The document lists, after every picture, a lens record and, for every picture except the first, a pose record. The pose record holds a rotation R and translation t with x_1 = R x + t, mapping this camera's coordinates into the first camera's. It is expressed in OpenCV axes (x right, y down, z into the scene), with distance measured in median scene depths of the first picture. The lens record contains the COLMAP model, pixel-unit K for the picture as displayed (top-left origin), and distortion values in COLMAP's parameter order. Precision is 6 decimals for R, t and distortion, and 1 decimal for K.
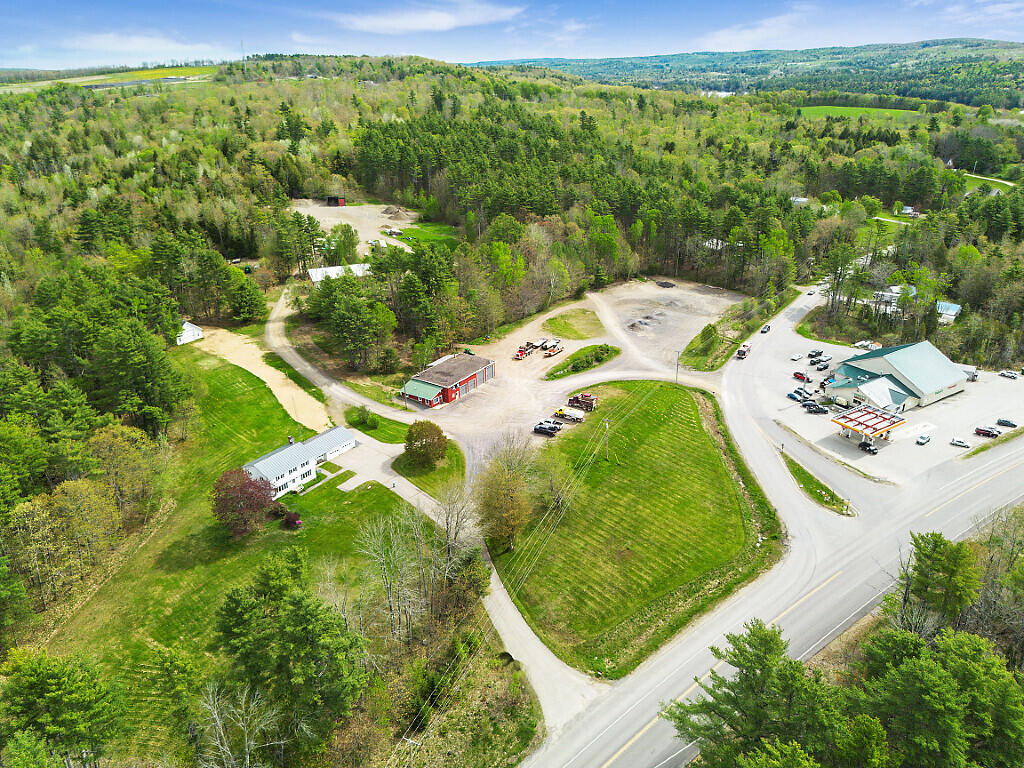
lens RADIAL K [[730.5, 0, 512.0], [0, 730.5, 384.0], [0, 0, 1]] dist [0.090490, -0.078699]
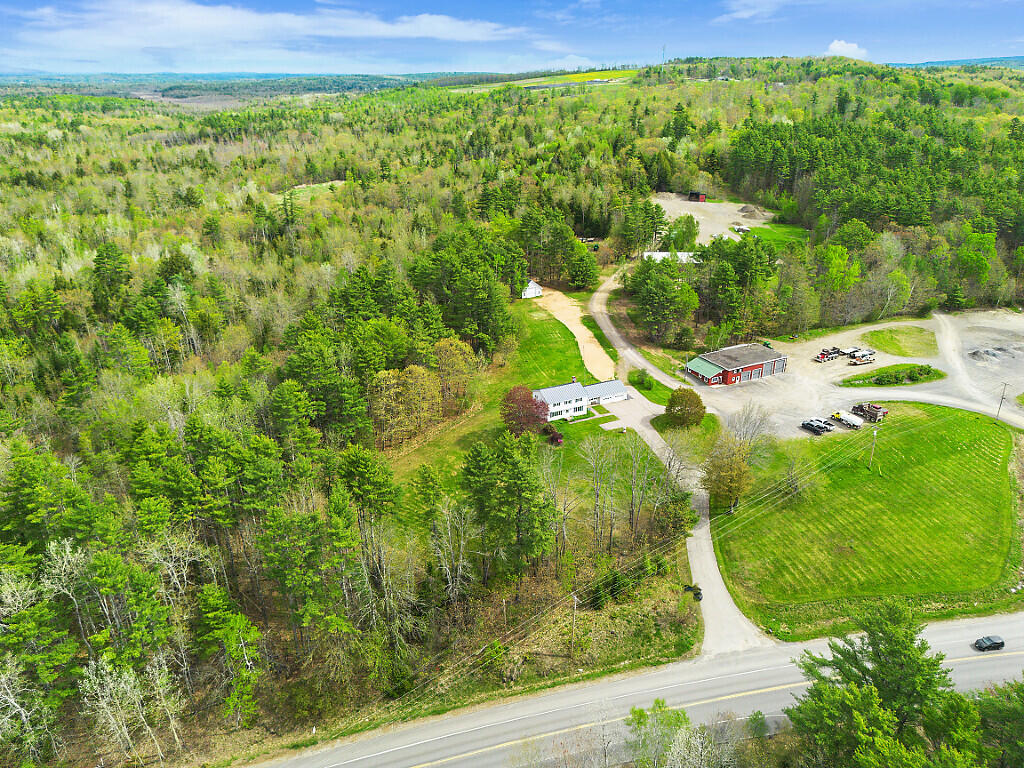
lens RADIAL K [[730.5, 0, 512.0], [0, 730.5, 384.0], [0, 0, 1]] dist [0.090490, -0.078699]
pose [[0.870347, 0.200901, -0.449595, 0.098059], [-0.201987, 0.978301, 0.046135, 0.031127], [0.449107, 0.050659, 0.892041, -0.074280]]
